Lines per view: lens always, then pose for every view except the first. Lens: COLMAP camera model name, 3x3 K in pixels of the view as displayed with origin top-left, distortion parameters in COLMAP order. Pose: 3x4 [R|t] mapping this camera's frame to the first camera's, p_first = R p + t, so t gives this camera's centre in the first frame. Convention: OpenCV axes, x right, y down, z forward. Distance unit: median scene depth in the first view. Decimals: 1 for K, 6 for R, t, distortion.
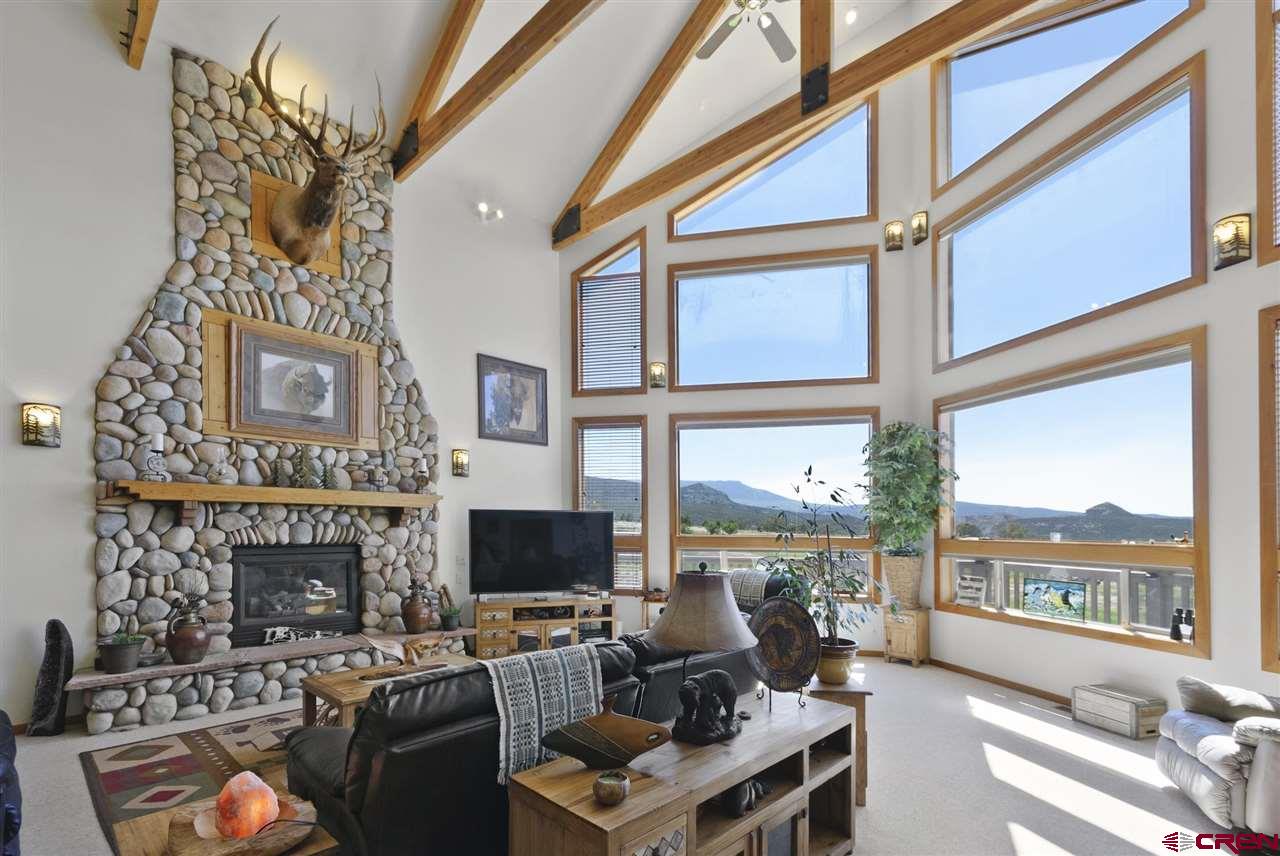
lens RADIAL K [[589.1, 0, 653.8], [0, 589.1, 532.6], [0, 0, 1]] dist [0.011767, -0.000849]
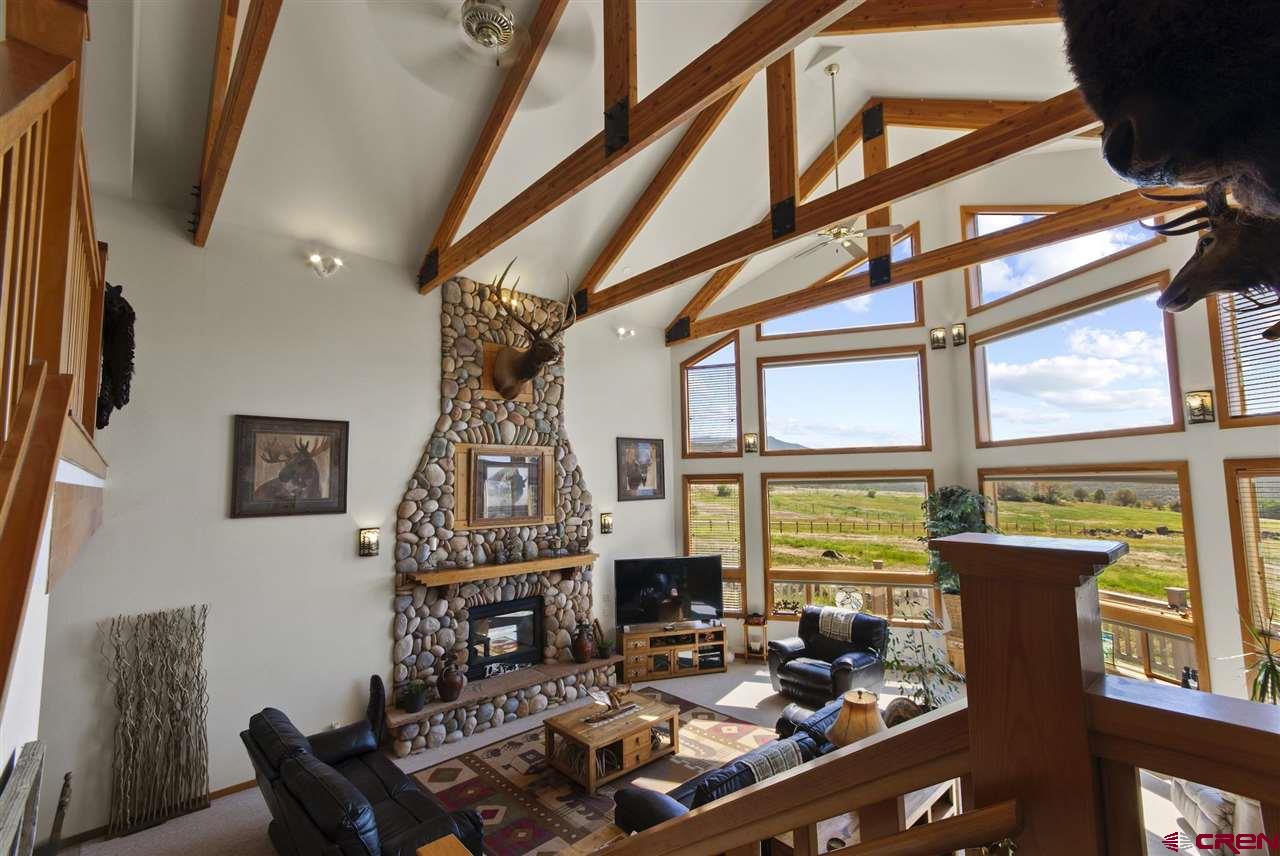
lens RADIAL K [[552.5, 0, 653.7], [0, 552.5, 449.6], [0, 0, 1]] dist [-0.001964, 0.000040]
pose [[0.997723, -0.022111, -0.063720, -0.173613], [0.017416, 0.997157, -0.073311, -0.231393], [0.065160, 0.072034, 0.995271, -0.274584]]
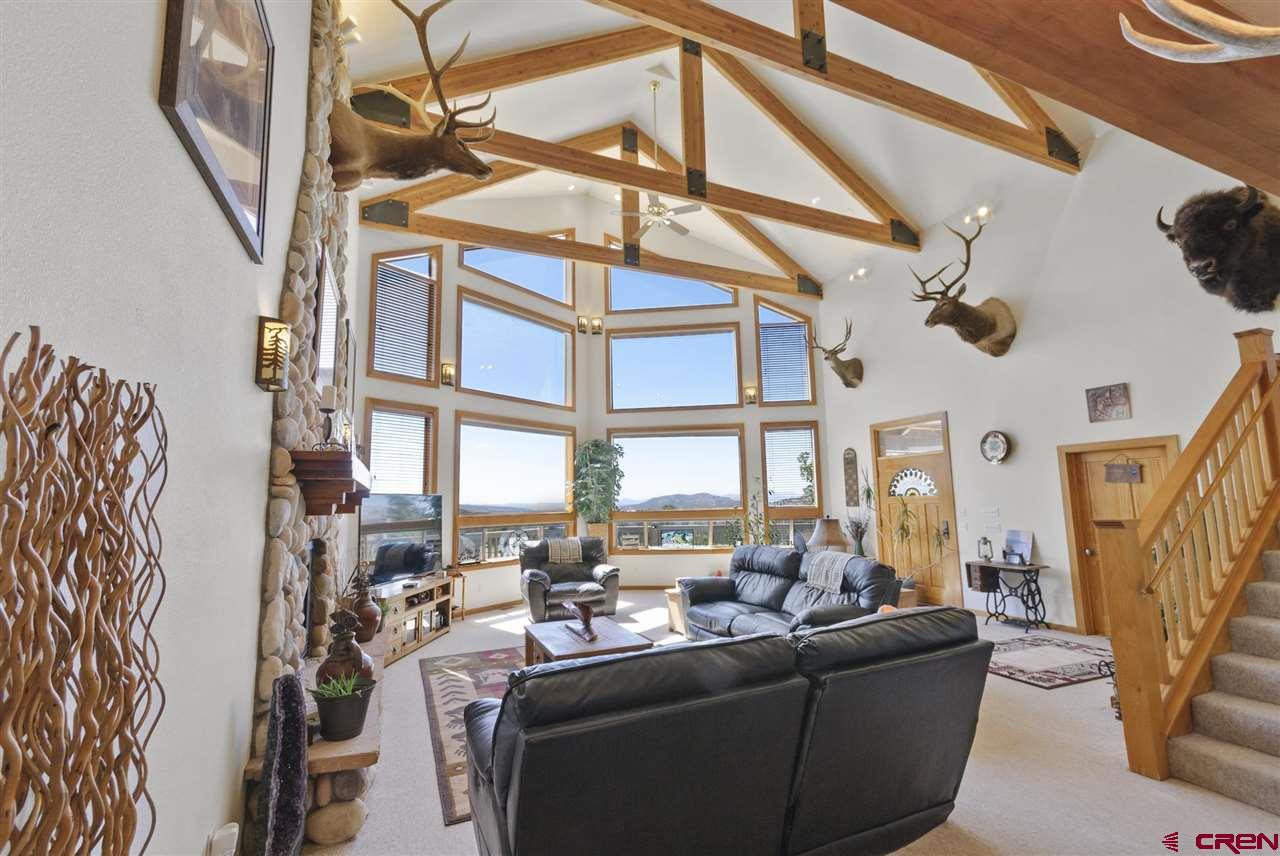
lens RADIAL K [[546.1, 0, 650.2], [0, 546.1, 446.6], [0, 0, 1]] dist [0.001530, -0.000225]
pose [[0.400285, 0.080296, 0.912866, -1.073190], [0.032316, 0.994297, -0.101629, -0.014543], [-0.915821, 0.070181, 0.395408, 0.332300]]
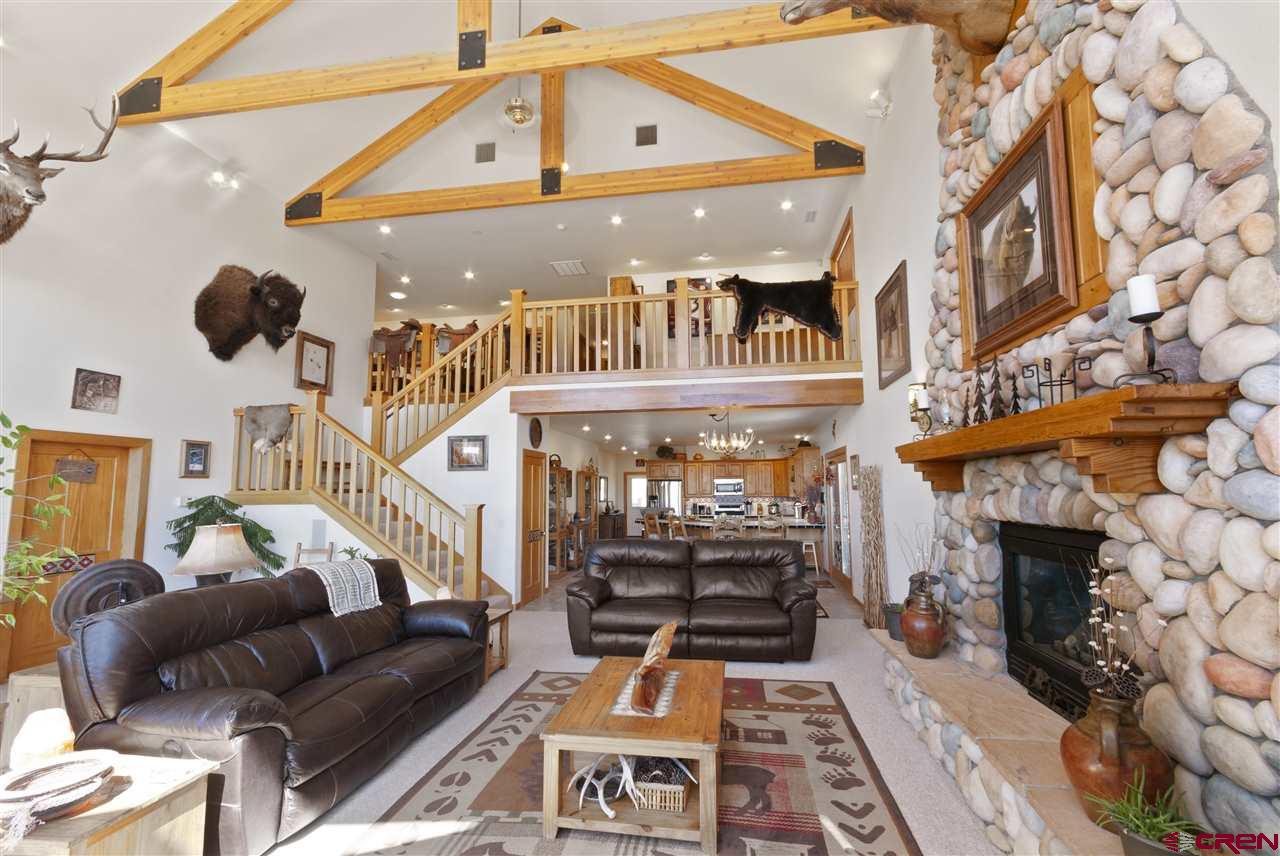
lens RADIAL K [[546.1, 0, 650.2], [0, 546.1, 446.6], [0, 0, 1]] dist [0.001530, -0.000225]
pose [[-0.835574, -0.042992, -0.547693, -0.040045], [-0.002100, 0.997176, -0.075071, -0.015340], [0.549373, -0.061577, -0.833305, 1.223234]]
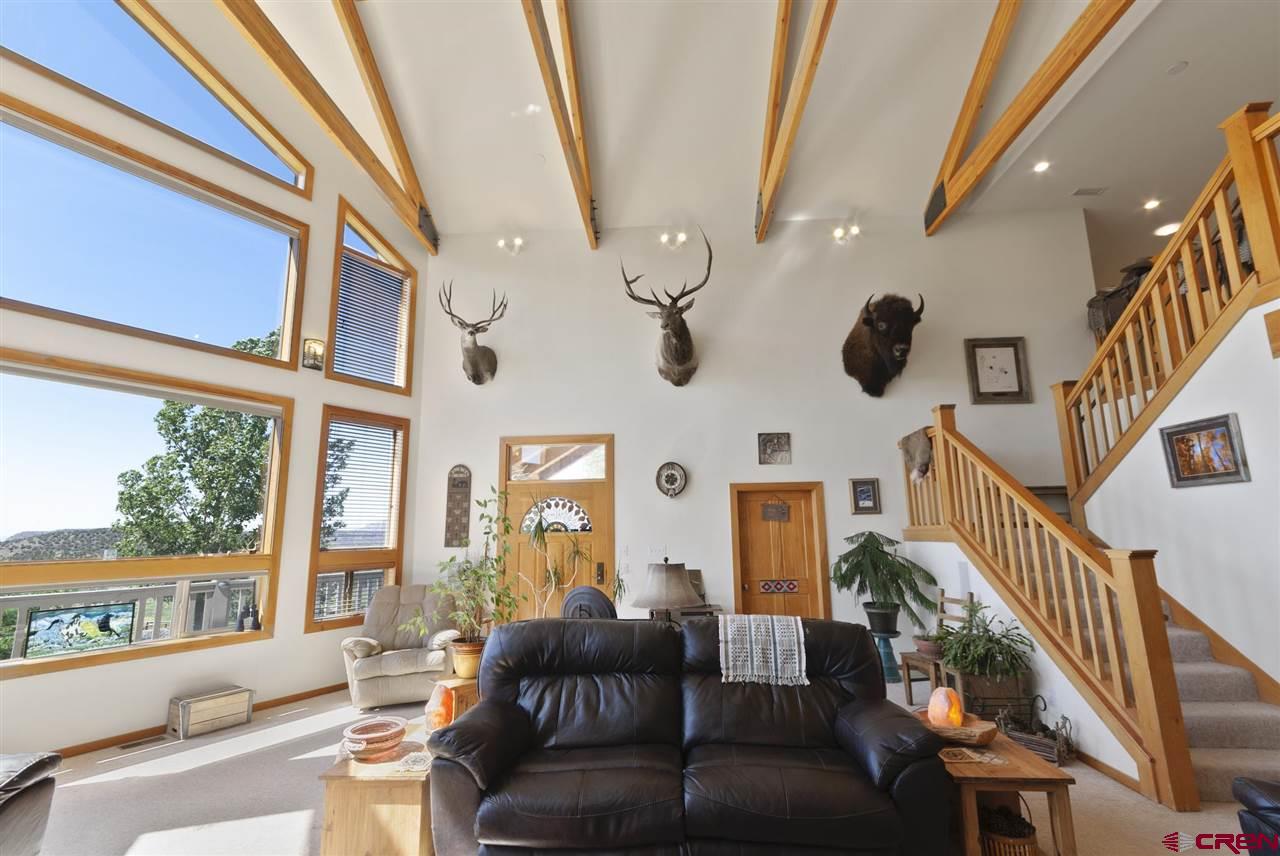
lens RADIAL K [[552.2, 0, 636.7], [0, 552.2, 439.7], [0, 0, 1]] dist [0.002116, 0.000357]
pose [[-0.636079, 0.133063, 0.760064, -0.474931], [0.020597, 0.987596, -0.155660, -0.016841], [-0.771349, -0.083357, -0.630930, 0.912382]]
